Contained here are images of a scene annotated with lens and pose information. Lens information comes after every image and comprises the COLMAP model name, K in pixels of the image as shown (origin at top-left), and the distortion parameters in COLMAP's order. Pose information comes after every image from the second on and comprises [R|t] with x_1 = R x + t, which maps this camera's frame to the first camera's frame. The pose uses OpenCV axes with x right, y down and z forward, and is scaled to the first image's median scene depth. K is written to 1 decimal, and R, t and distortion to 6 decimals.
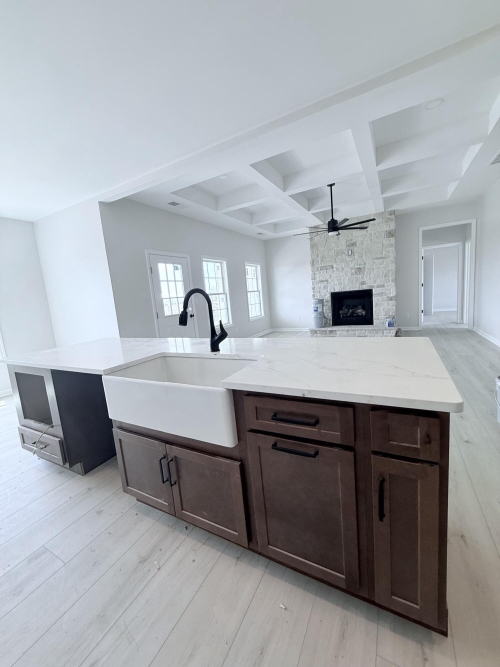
lens RADIAL K [[266.5, 0, 254.8], [0, 266.5, 333.0], [0, 0, 1]] dist [-0.002404, -0.000283]
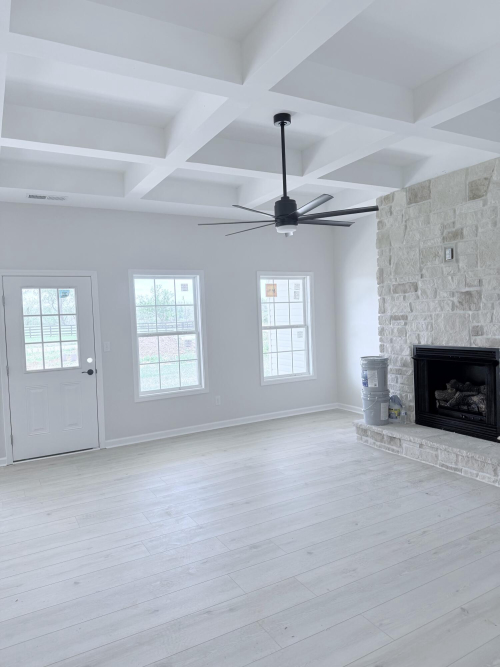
lens RADIAL K [[460.8, 0, 246.7], [0, 460.8, 332.6], [0, 0, 1]] dist [-0.005675, -0.001174]
pose [[0.838099, 0.071682, -0.540788, 0.469474], [-0.110762, 0.993041, -0.040028, -0.115724], [0.534155, 0.093446, 0.840206, 0.243143]]
